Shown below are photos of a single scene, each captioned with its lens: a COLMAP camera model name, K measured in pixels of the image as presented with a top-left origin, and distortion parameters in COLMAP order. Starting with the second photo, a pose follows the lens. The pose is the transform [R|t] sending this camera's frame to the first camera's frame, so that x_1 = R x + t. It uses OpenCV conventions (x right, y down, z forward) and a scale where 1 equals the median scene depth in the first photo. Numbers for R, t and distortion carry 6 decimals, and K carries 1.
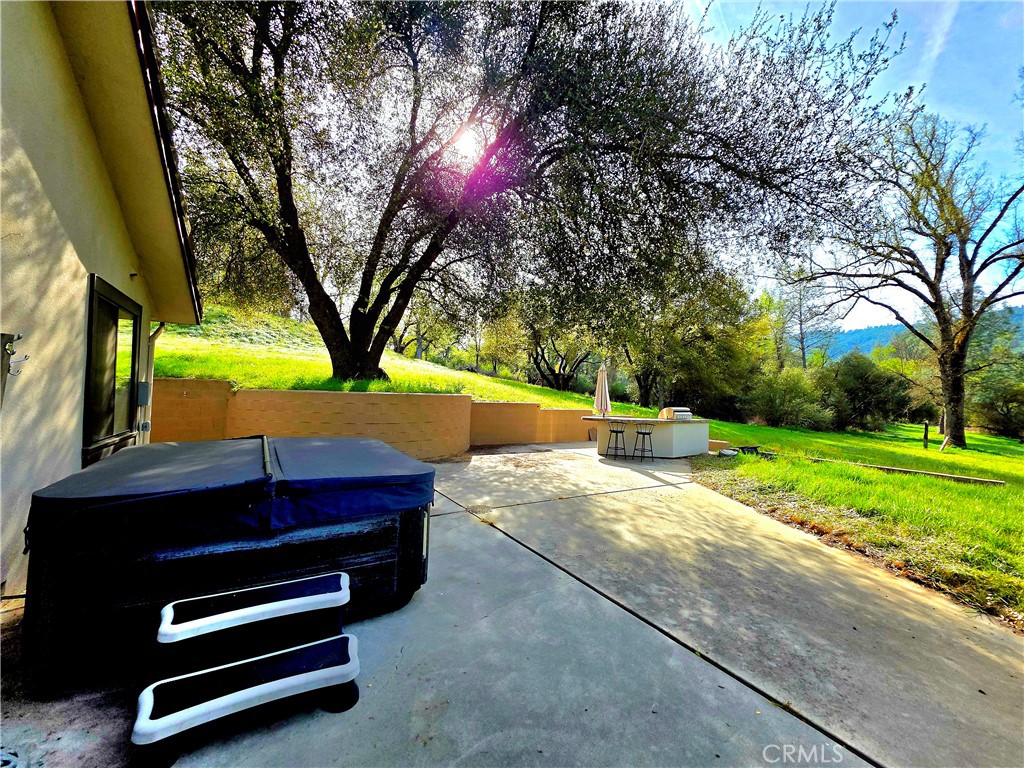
lens RADIAL K [[402.2, 0, 511.1], [0, 402.2, 382.5], [0, 0, 1]] dist [0.003823, -0.000380]
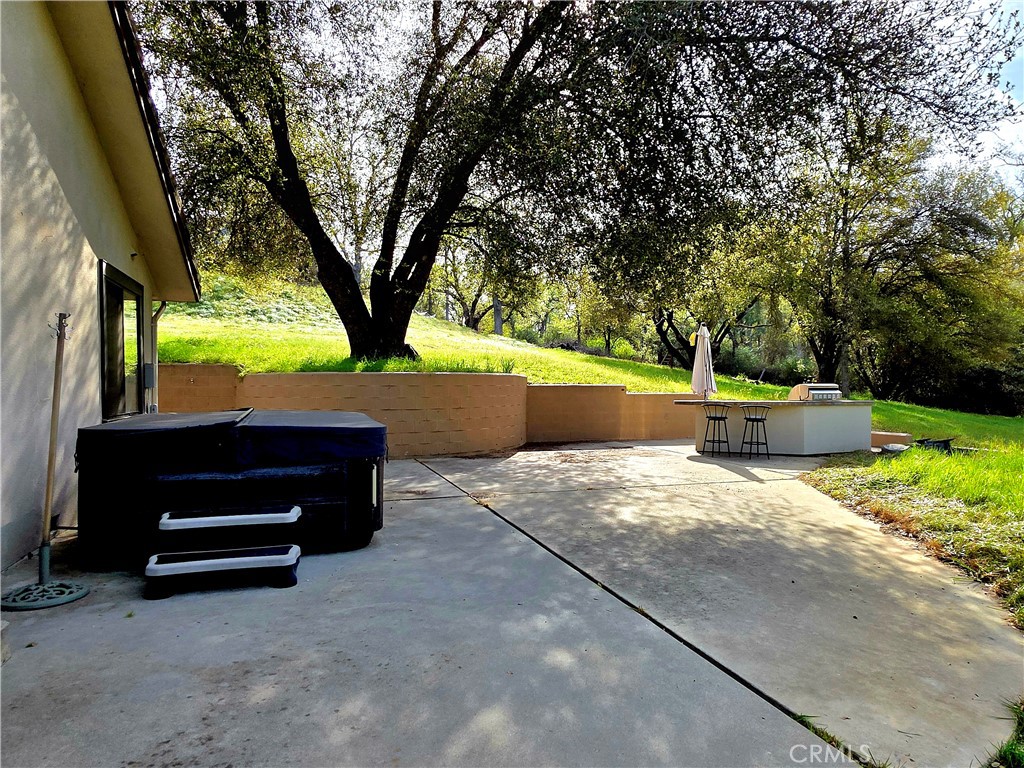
lens RADIAL K [[607.2, 0, 511.7], [0, 607.2, 388.0], [0, 0, 1]] dist [0.009651, 0.003311]
pose [[0.977458, -0.026501, -0.209459, 0.149082], [0.033713, 0.998953, 0.030937, 0.024072], [0.208419, -0.037301, 0.977328, -0.152805]]
